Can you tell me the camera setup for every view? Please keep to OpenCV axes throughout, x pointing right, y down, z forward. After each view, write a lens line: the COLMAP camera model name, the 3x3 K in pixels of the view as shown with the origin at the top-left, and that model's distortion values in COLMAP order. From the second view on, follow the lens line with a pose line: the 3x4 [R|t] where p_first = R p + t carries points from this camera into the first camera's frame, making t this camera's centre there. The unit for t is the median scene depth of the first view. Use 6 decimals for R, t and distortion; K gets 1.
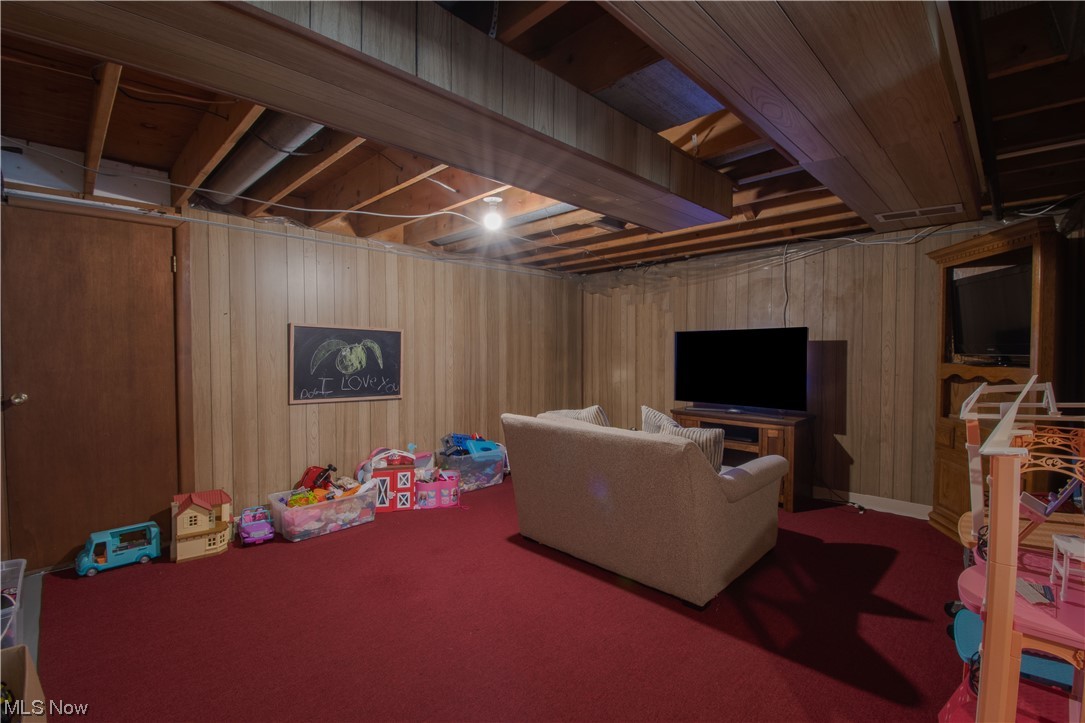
lens RADIAL K [[480.0, 0, 539.5], [0, 480.0, 359.7], [0, 0, 1]] dist [-0.014288, -0.009652]
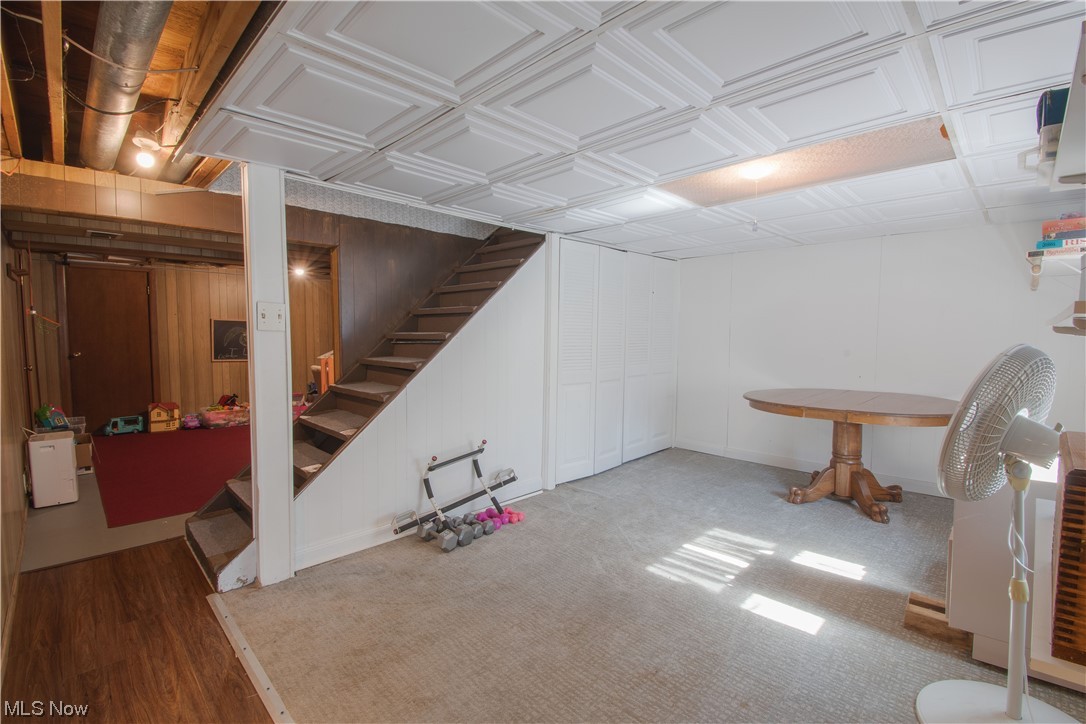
lens RADIAL K [[480.4, 0, 545.5], [0, 480.4, 362.8], [0, 0, 1]] dist [-0.014288, -0.009652]
pose [[0.999941, 0.008410, -0.006841, 0.938915], [-0.008133, 0.999181, 0.039651, 0.014195], [0.007169, -0.039593, 0.999190, -1.015307]]
